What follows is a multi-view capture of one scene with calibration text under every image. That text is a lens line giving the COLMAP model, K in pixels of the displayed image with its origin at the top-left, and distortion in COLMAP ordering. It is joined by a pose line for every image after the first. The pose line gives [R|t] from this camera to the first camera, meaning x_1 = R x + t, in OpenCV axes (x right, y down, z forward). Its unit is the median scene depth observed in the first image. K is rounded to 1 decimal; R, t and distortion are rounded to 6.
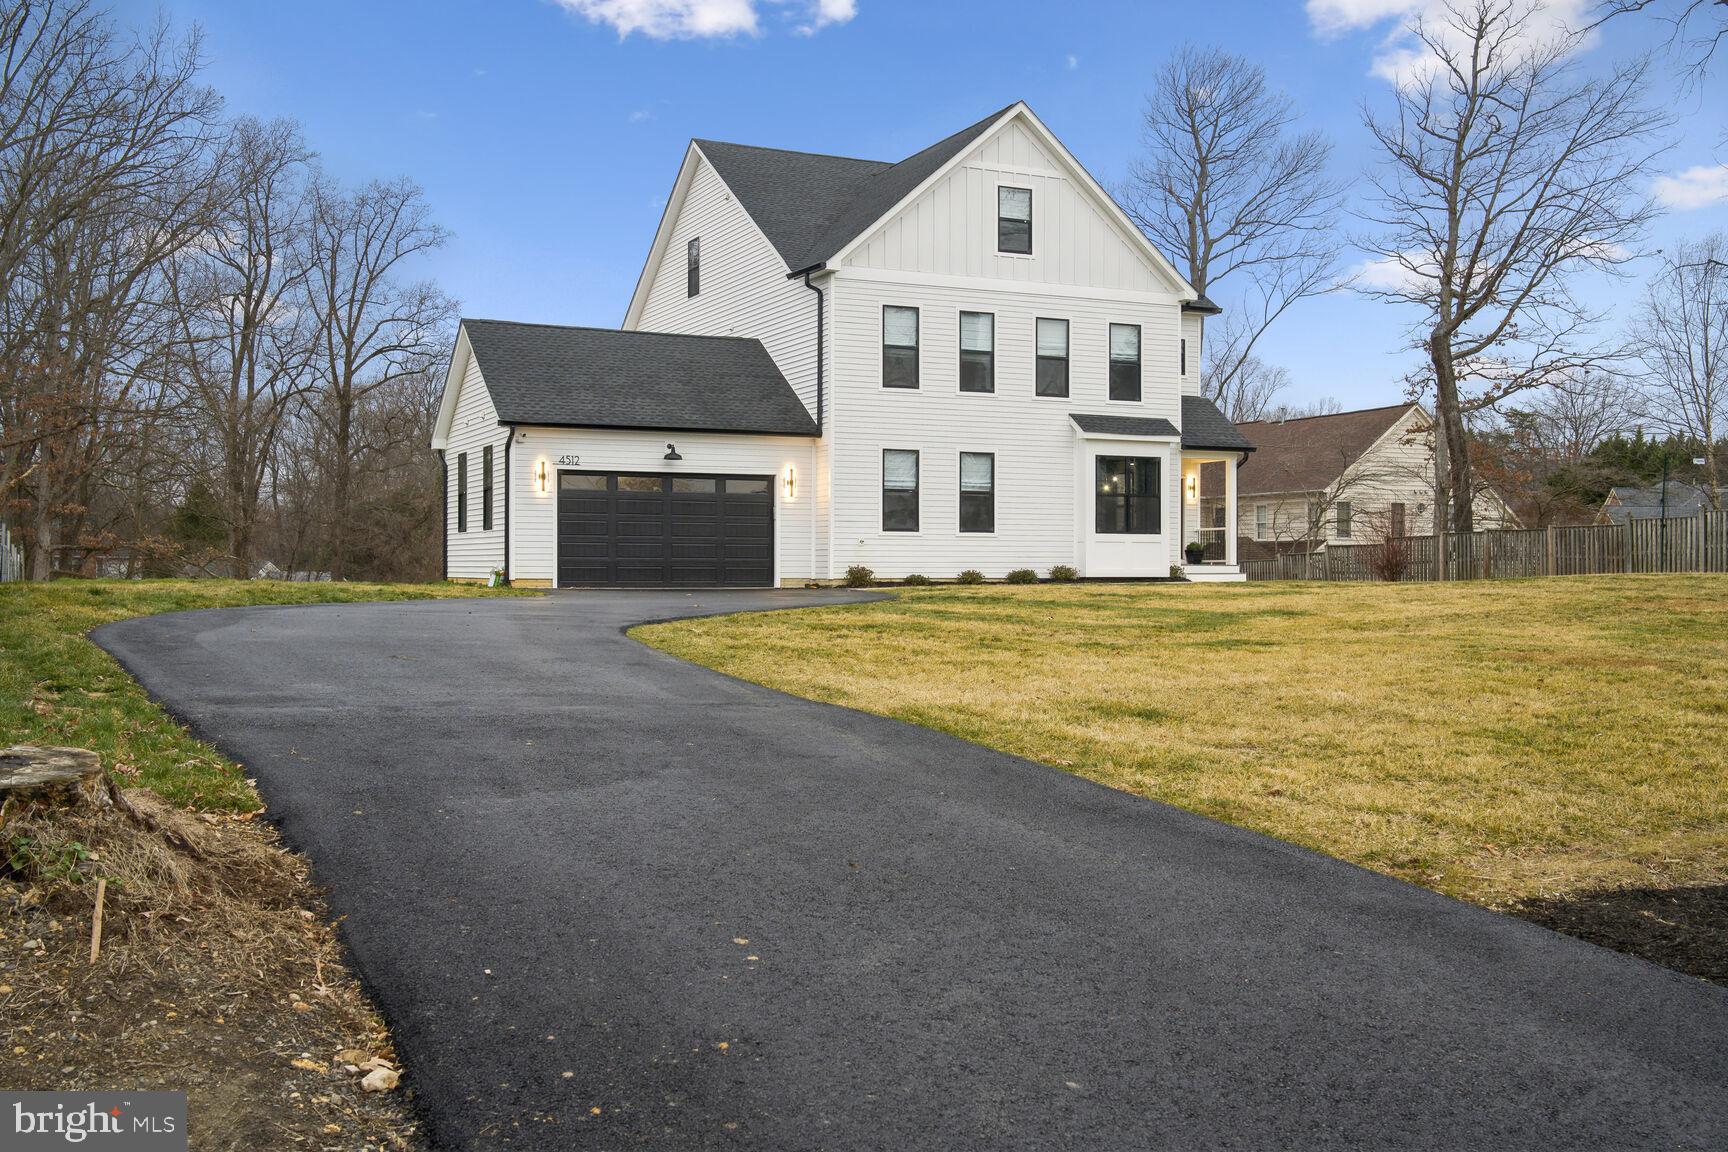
lens RADIAL K [[1697.1, 0, 865.5], [0, 1697.1, 570.6], [0, 0, 1]] dist [-0.067075, 0.000000]
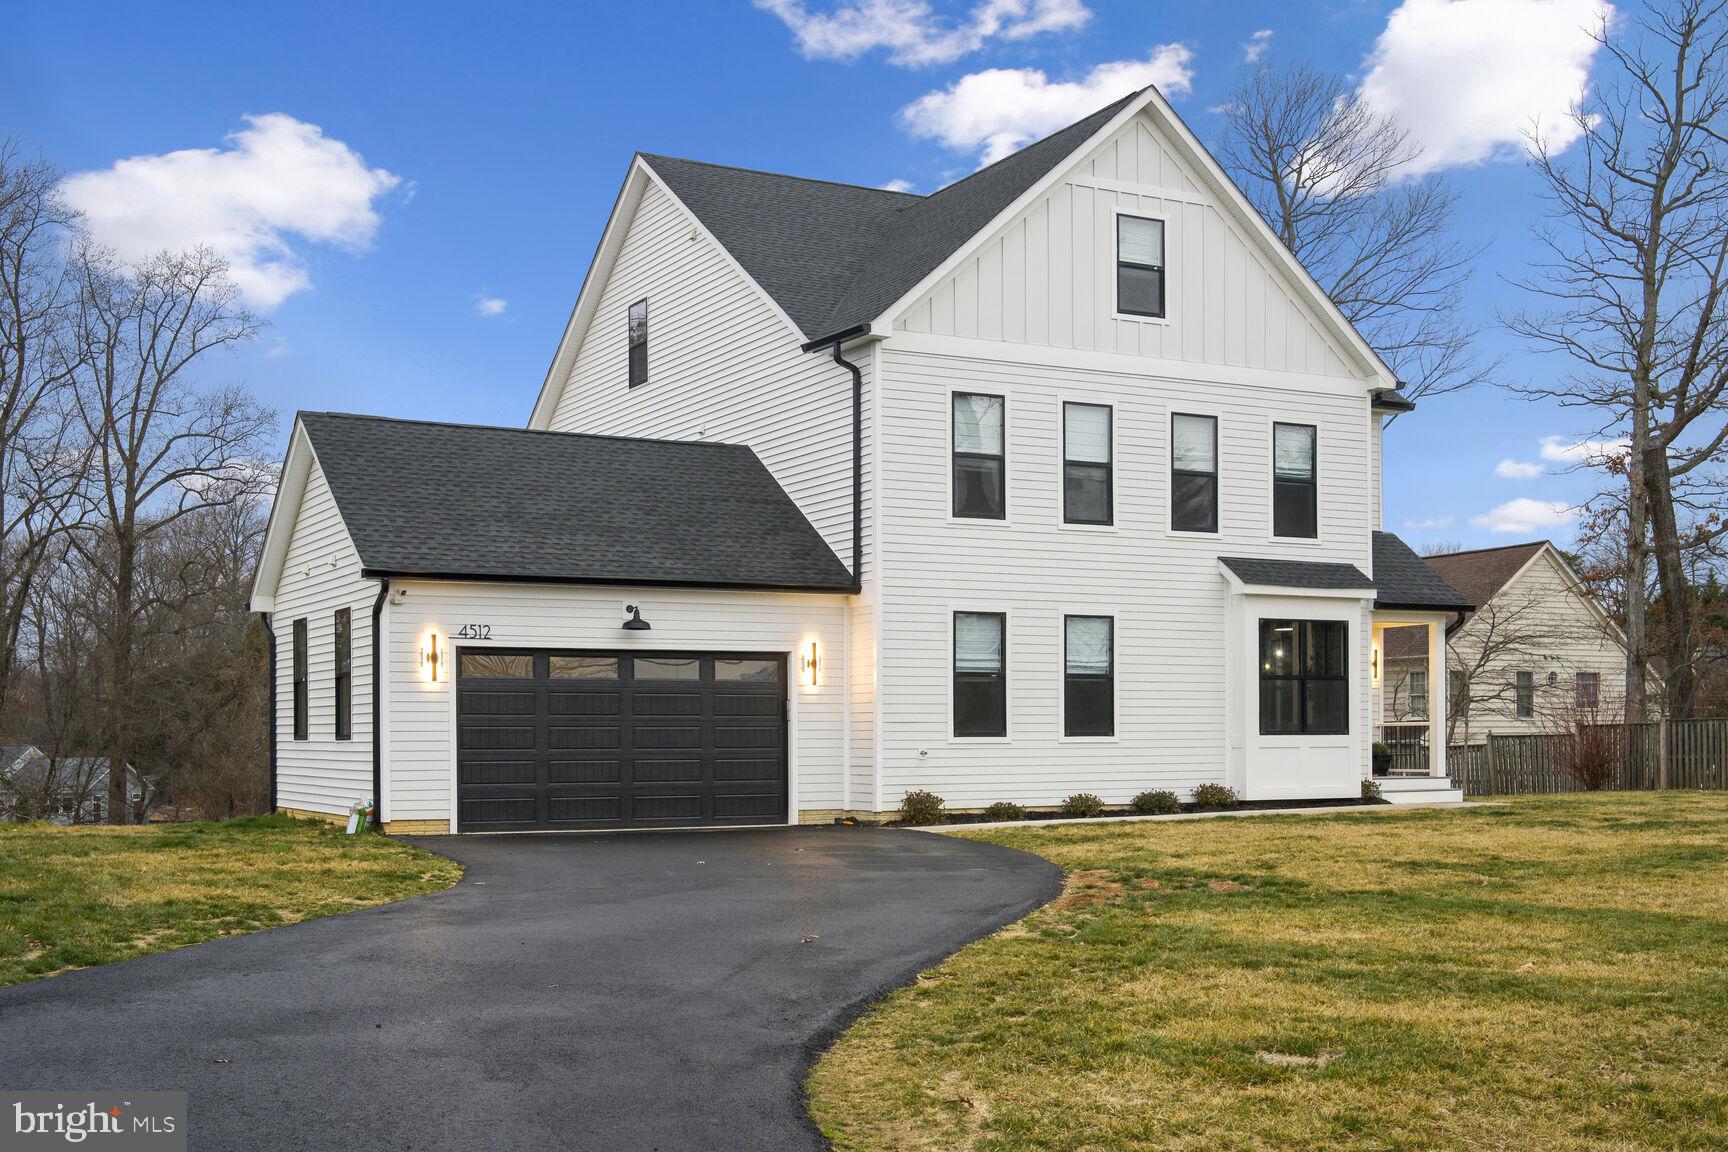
lens RADIAL K [[1940.6, 0, 857.7], [0, 1940.6, 738.5], [0, 0, 1]] dist [-0.051002, 0.000000]
pose [[0.998187, -0.007533, 0.059715, -0.067616], [0.007418, 0.999970, 0.002142, -0.023118], [-0.059729, -0.001695, 0.998213, 0.239821]]
